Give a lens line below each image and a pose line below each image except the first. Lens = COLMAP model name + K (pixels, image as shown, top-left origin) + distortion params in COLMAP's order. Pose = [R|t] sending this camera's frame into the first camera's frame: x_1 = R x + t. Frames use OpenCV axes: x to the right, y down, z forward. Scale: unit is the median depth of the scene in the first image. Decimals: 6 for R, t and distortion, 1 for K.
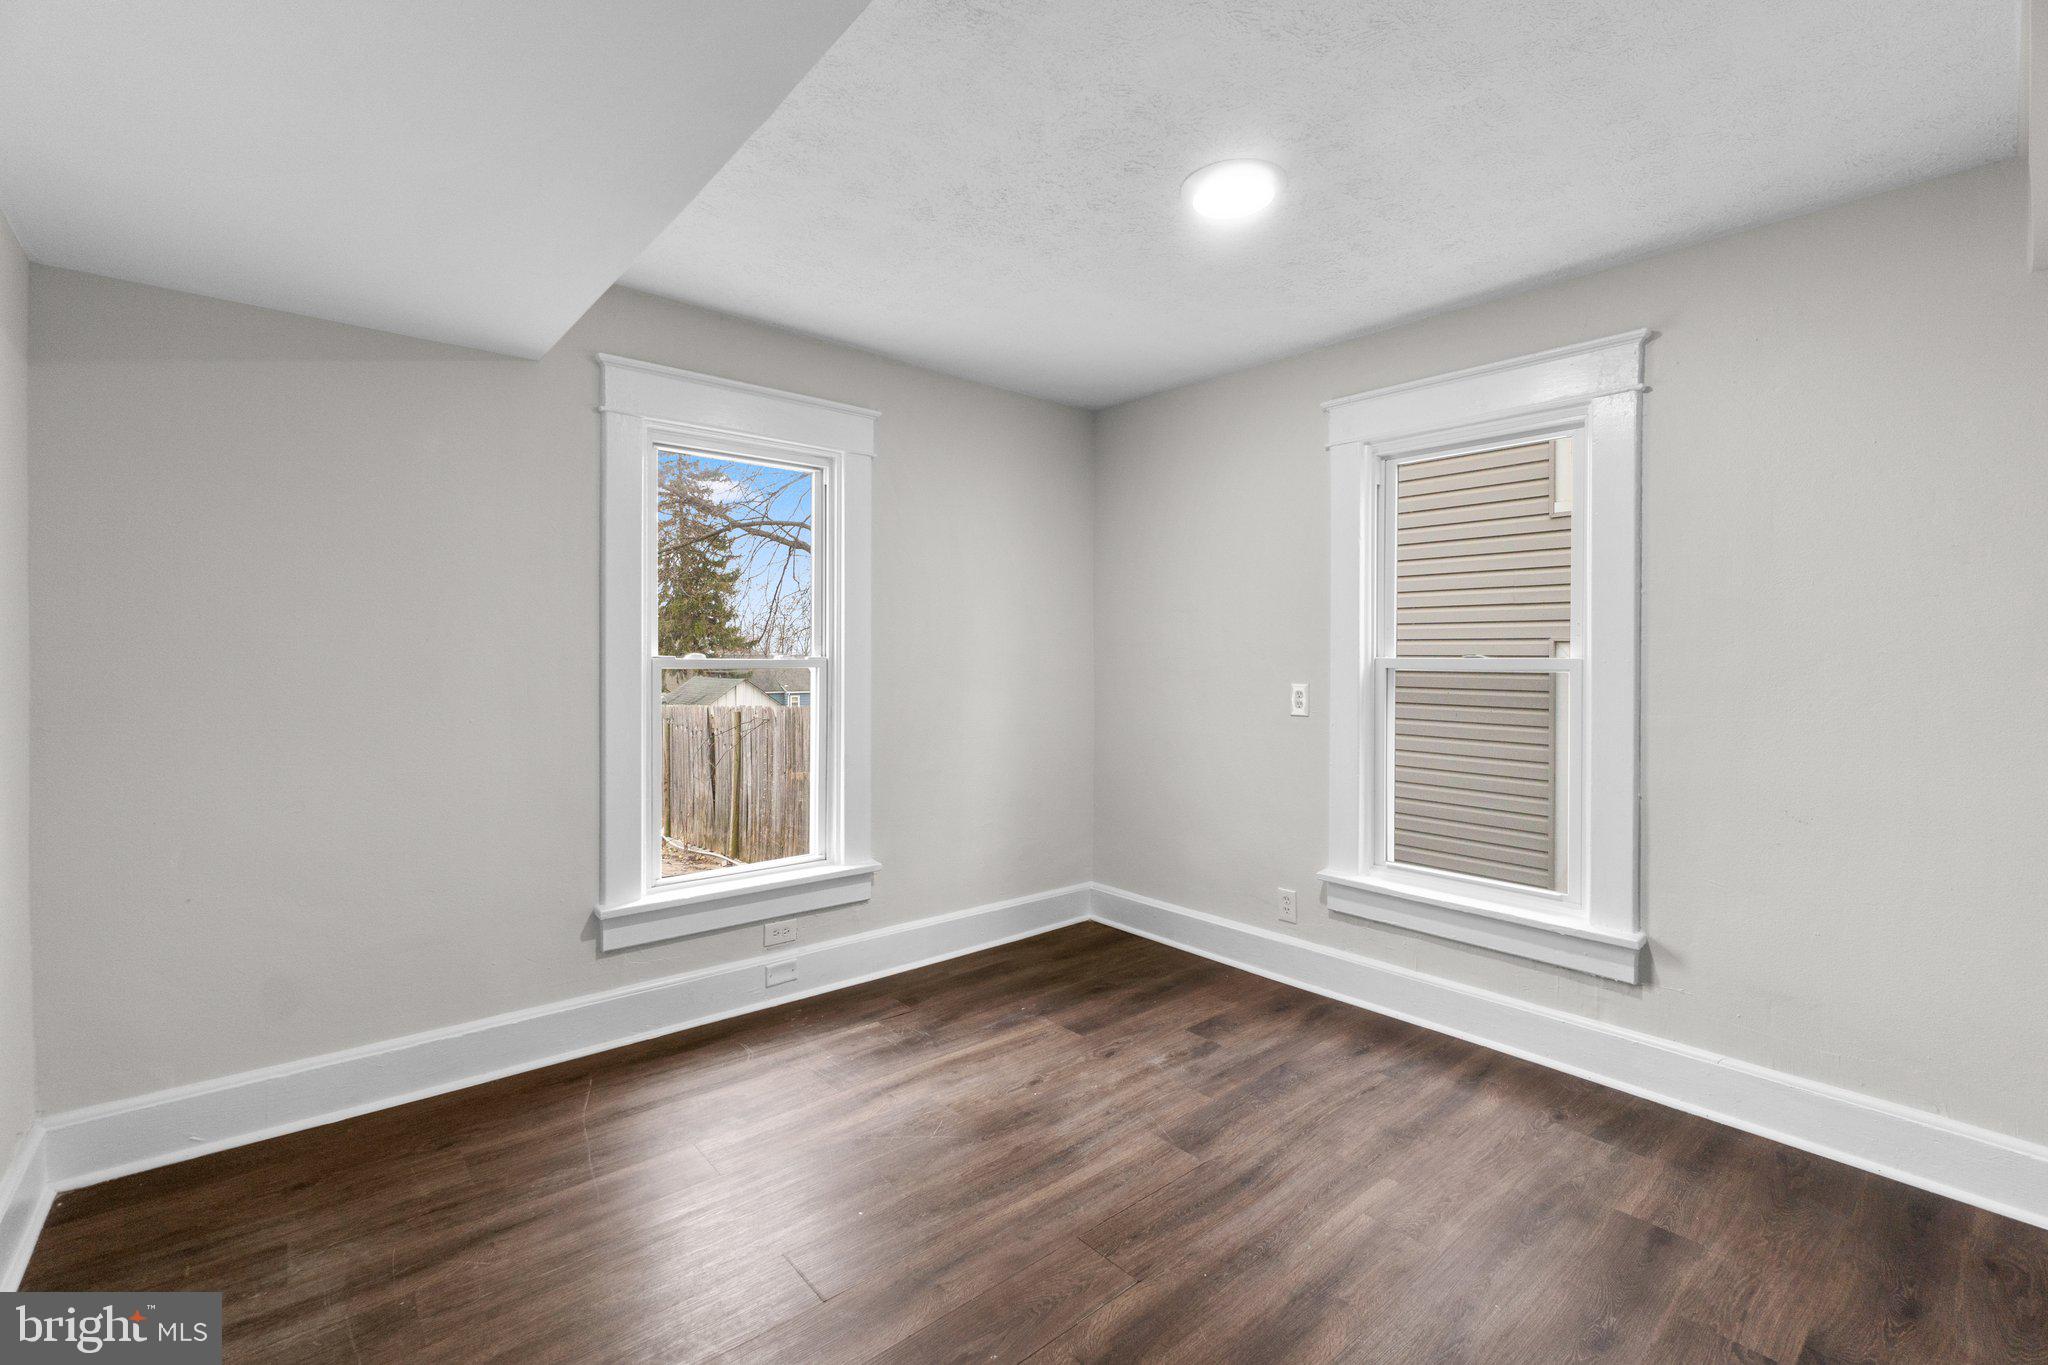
lens RADIAL K [[877.3, 0, 1018.9], [0, 877.3, 665.6], [0, 0, 1]] dist [-0.001580, 0.000207]
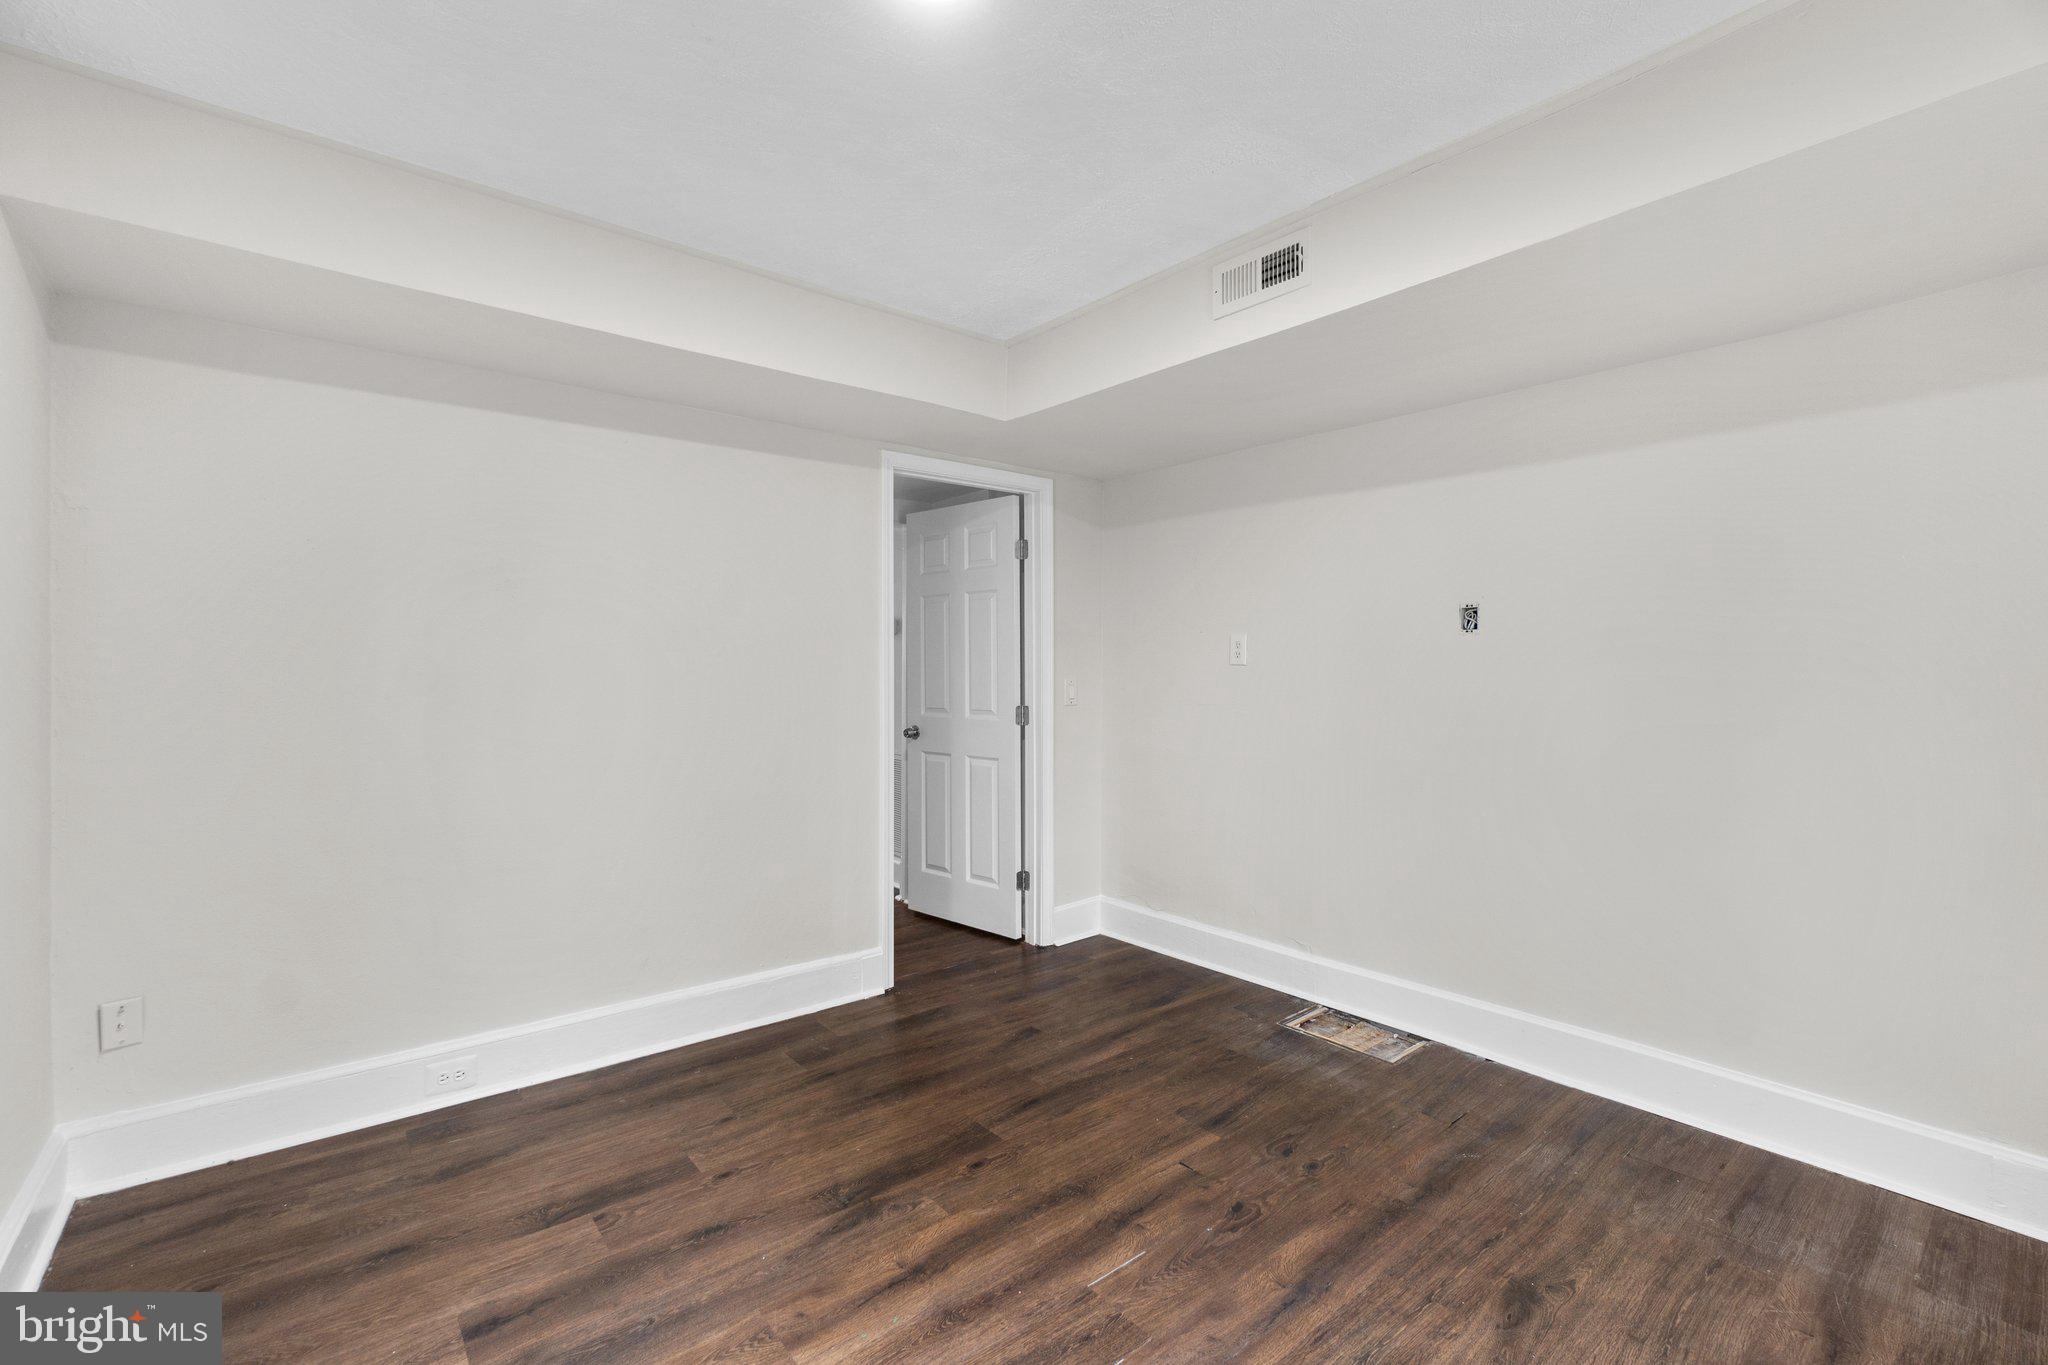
lens RADIAL K [[877.3, 0, 1012.9], [0, 877.3, 664.1], [0, 0, 1]] dist [-0.001580, 0.000207]
pose [[-0.999727, -0.007126, 0.022251, 0.129521], [-0.007143, 0.999974, -0.000642, -0.009685], [-0.022246, -0.000800, -0.999752, 1.268422]]
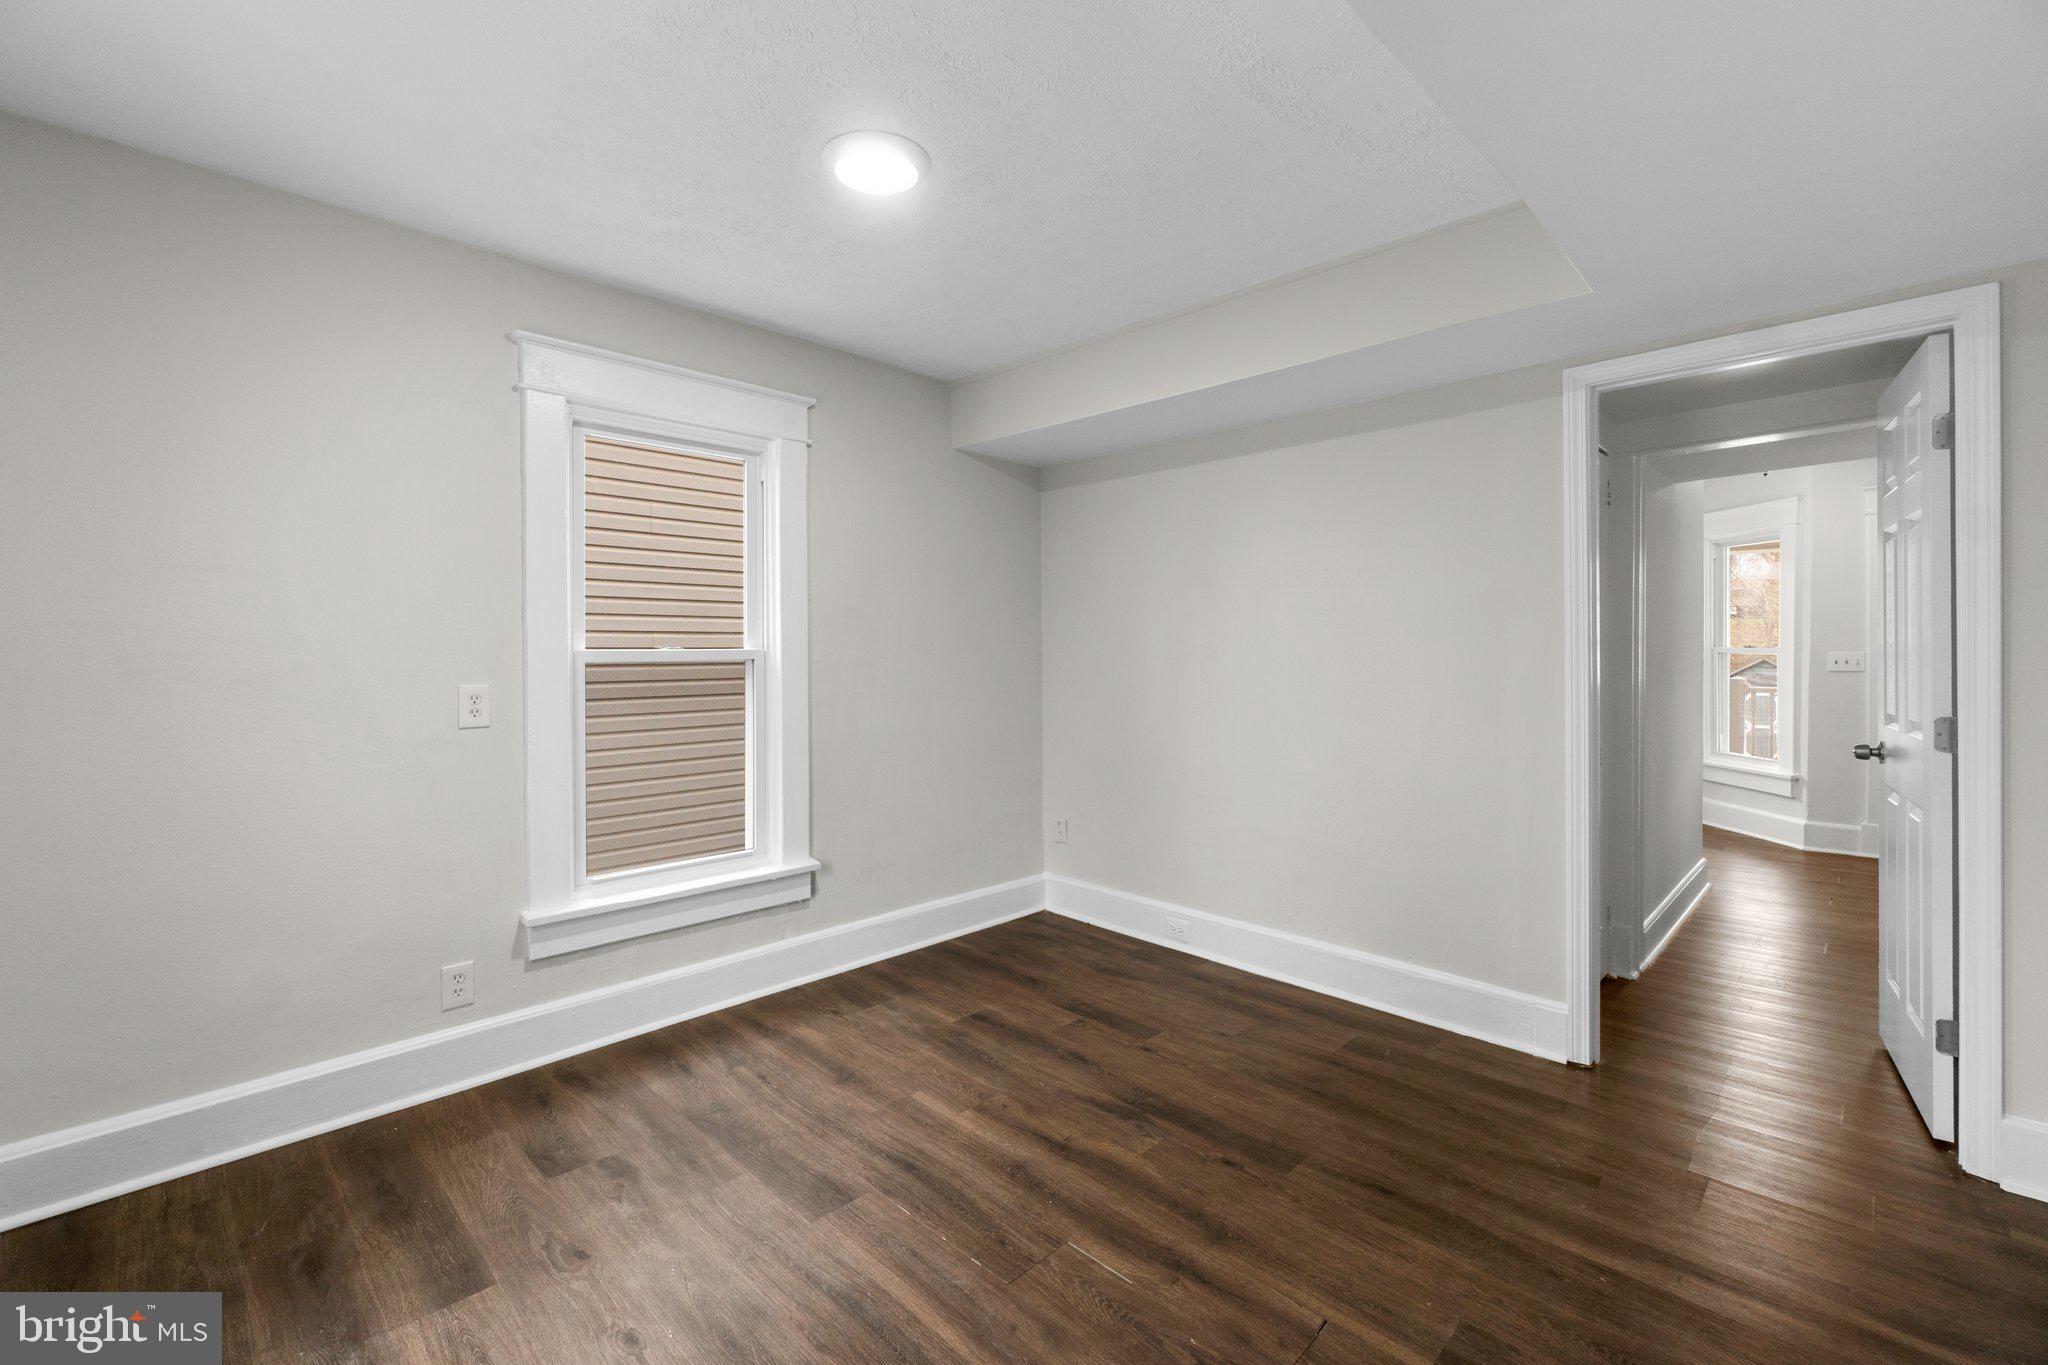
lens RADIAL K [[877.3, 0, 1020.9], [0, 877.3, 661.4], [0, 0, 1]] dist [-0.001580, 0.000207]
pose [[-0.083605, -0.017446, 0.996346, -0.567966], [0.007080, 0.999811, 0.018101, -0.011499], [-0.996474, 0.008567, -0.083465, 0.716158]]
